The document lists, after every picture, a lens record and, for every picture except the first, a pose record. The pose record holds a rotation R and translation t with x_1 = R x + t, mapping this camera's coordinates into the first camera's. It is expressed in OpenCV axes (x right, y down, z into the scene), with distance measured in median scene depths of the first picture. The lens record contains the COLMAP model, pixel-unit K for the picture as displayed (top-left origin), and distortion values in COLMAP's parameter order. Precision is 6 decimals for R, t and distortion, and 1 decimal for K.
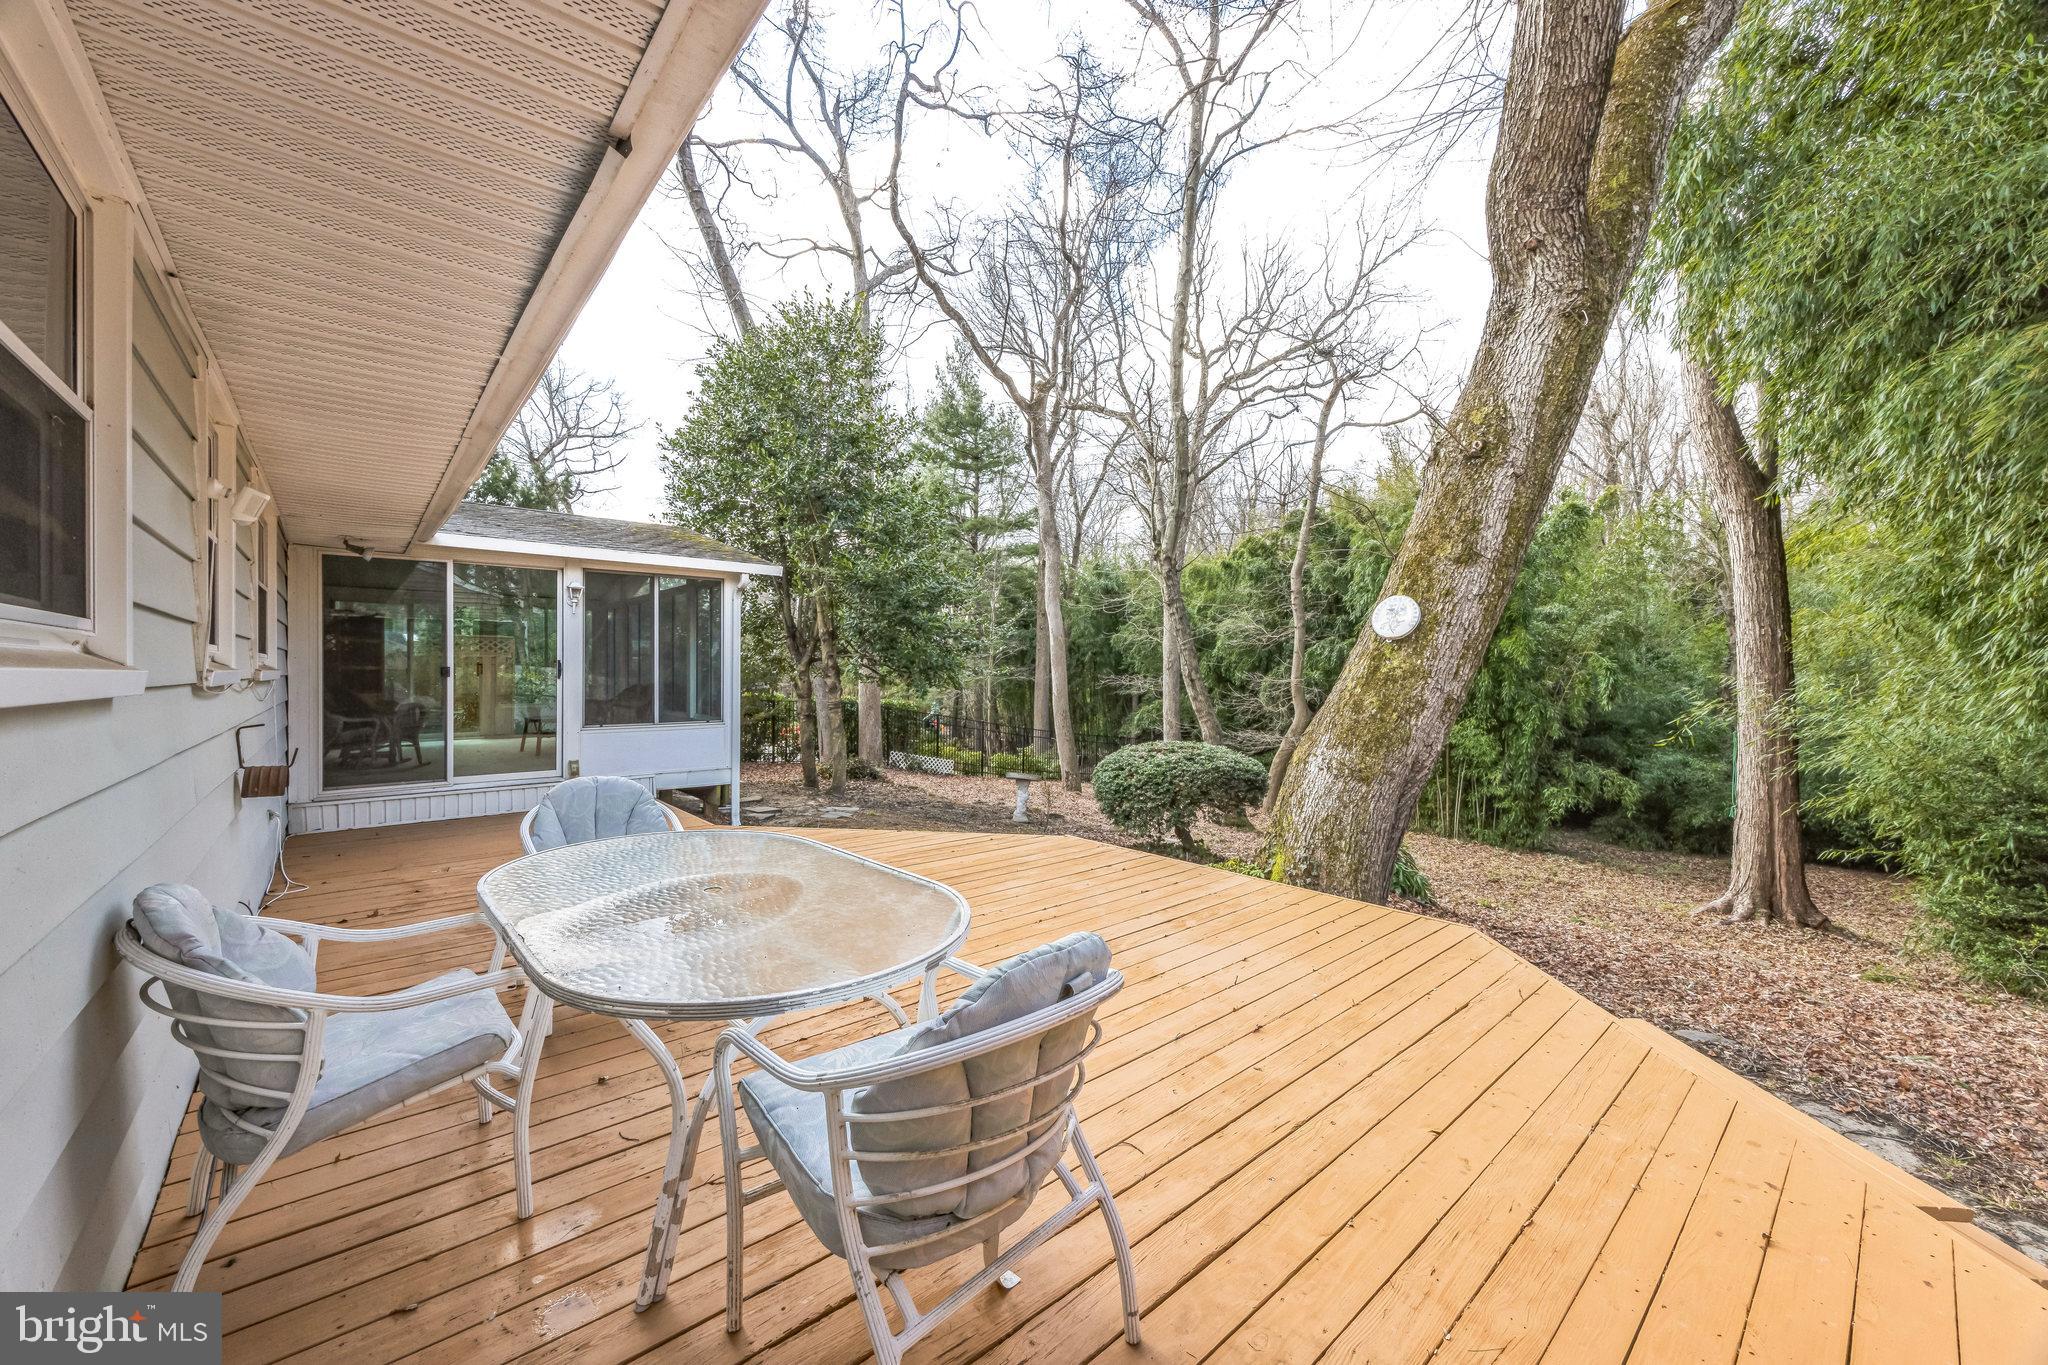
lens RADIAL K [[779.6, 0, 1022.3], [0, 779.6, 668.1], [0, 0, 1]] dist [0.000698, -0.001372]
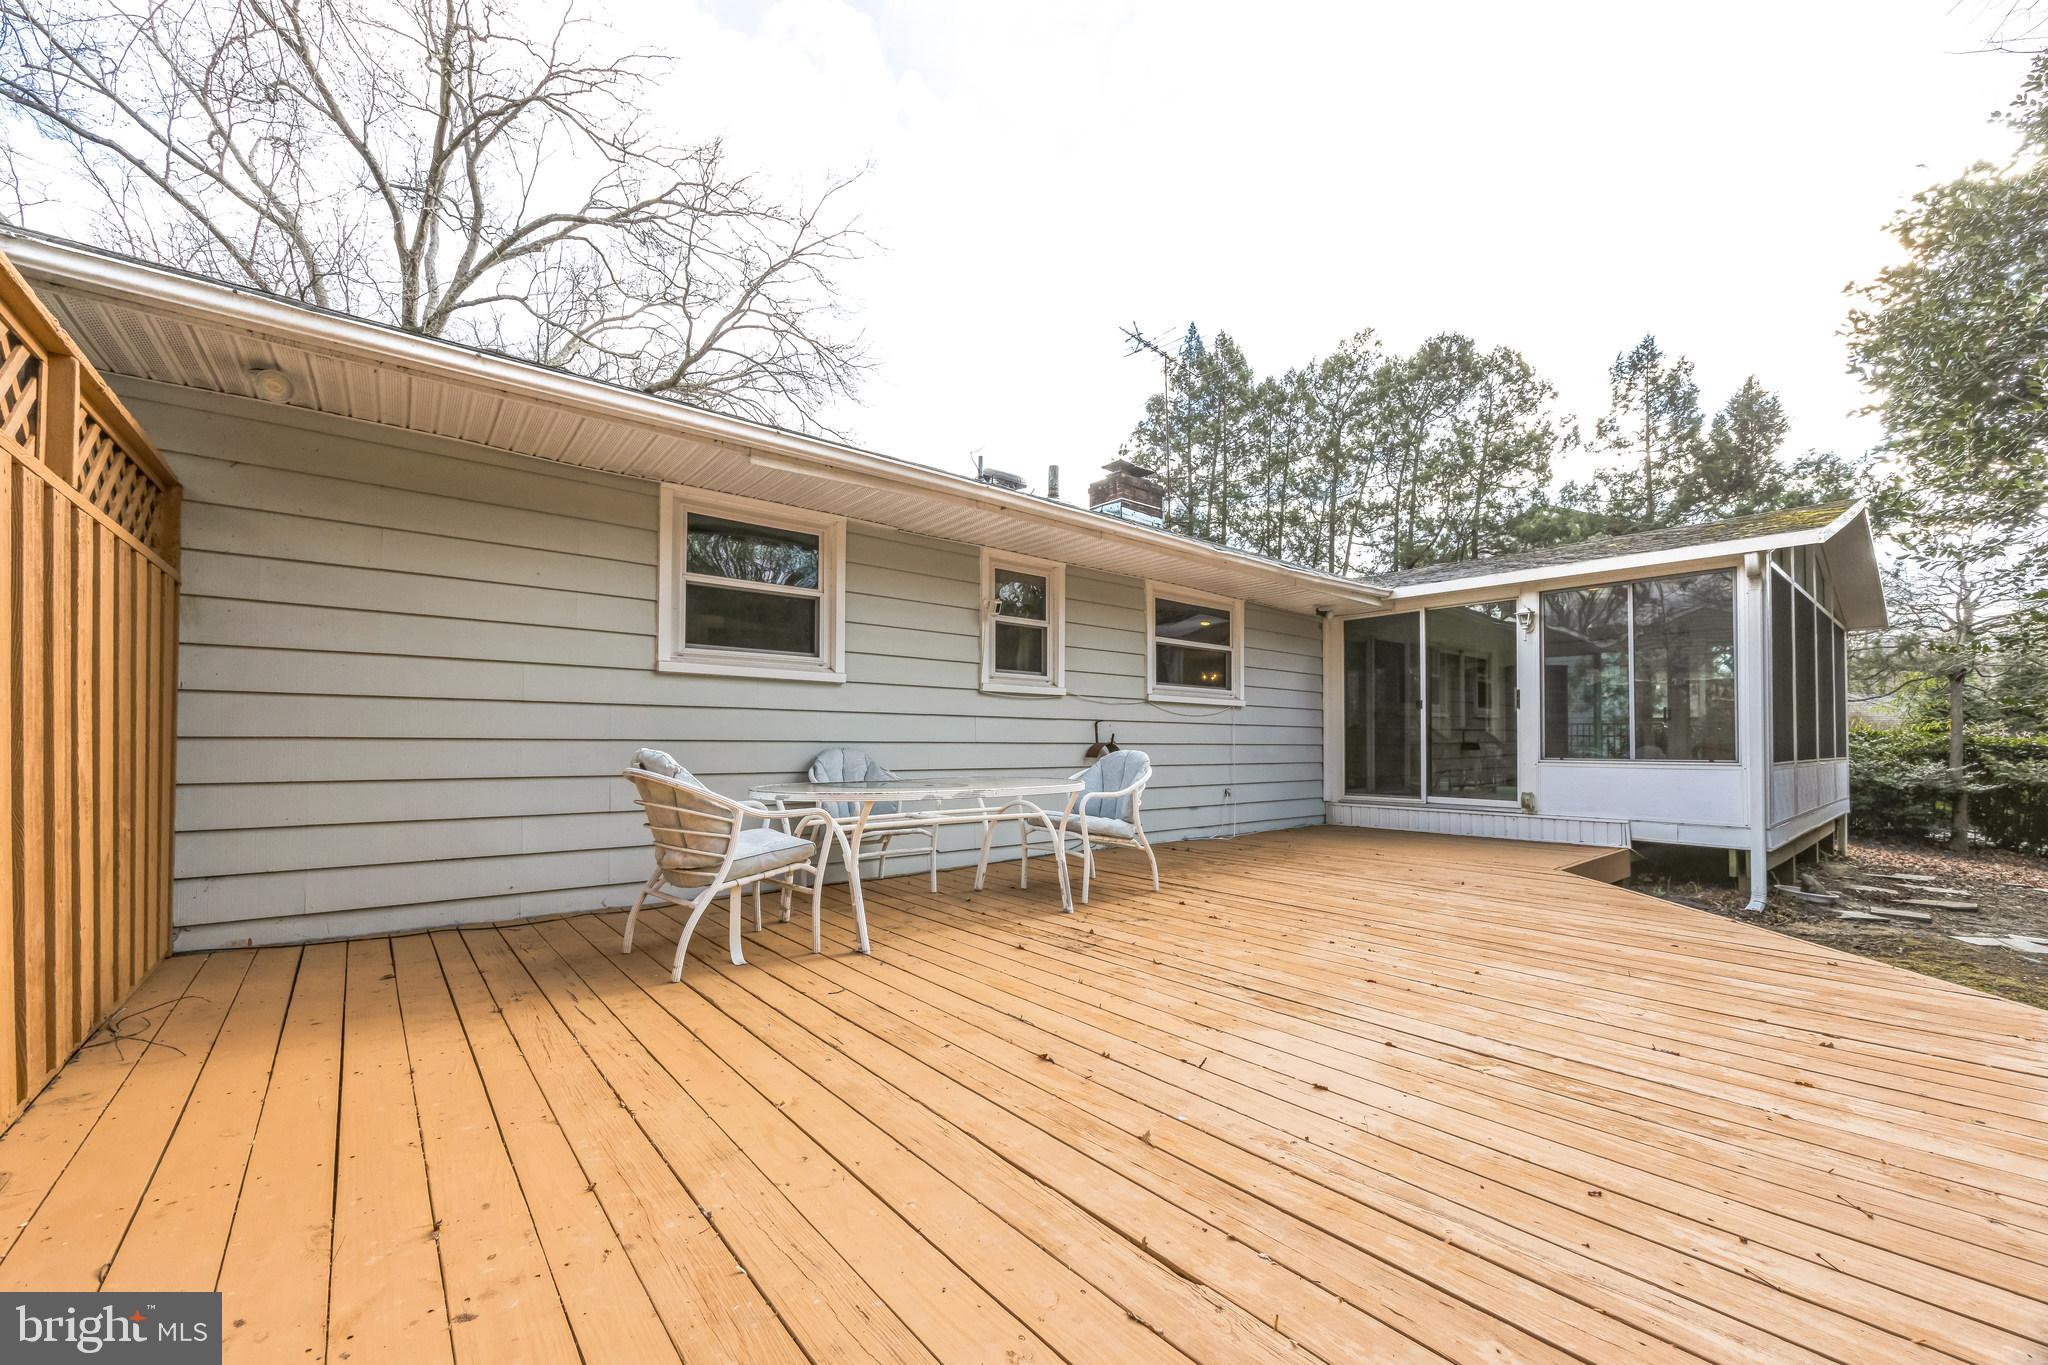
lens RADIAL K [[779.6, 0, 992.2], [0, 779.6, 739.1], [0, 0, 1]] dist [0.000698, -0.001372]
pose [[-0.029707, -0.005436, -0.999544, 0.775321], [-0.005175, 0.999973, -0.005284, 0.117257], [0.999545, 0.005016, -0.029734, 0.711372]]
